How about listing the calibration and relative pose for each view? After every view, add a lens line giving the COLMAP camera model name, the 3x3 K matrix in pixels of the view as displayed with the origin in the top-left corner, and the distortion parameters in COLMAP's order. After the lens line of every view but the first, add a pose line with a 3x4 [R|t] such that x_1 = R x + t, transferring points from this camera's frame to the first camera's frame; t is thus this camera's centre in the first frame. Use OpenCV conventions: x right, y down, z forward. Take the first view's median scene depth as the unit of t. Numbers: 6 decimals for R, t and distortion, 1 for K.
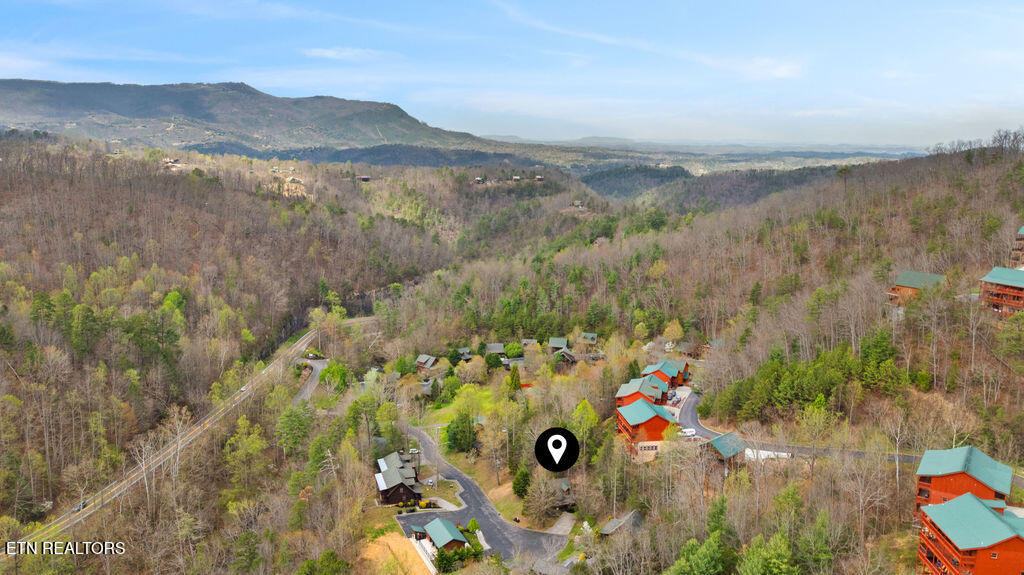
lens RADIAL K [[667.7, 0, 512.0], [0, 667.7, 287.5], [0, 0, 1]] dist [0.001626, 0.001901]
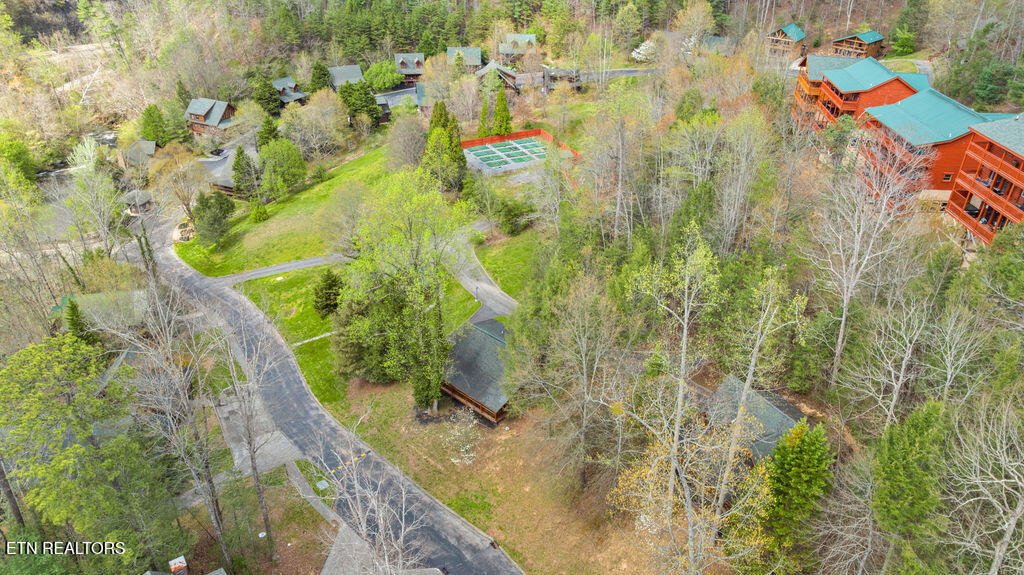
lens RADIAL K [[667.7, 0, 512.0], [0, 667.7, 287.5], [0, 0, 1]] dist [0.001626, 0.001901]
pose [[0.956209, -0.147350, 0.252889, -0.058345], [0.042446, 0.924708, 0.378303, 0.053554], [-0.289591, -0.351002, 0.890469, 0.451166]]
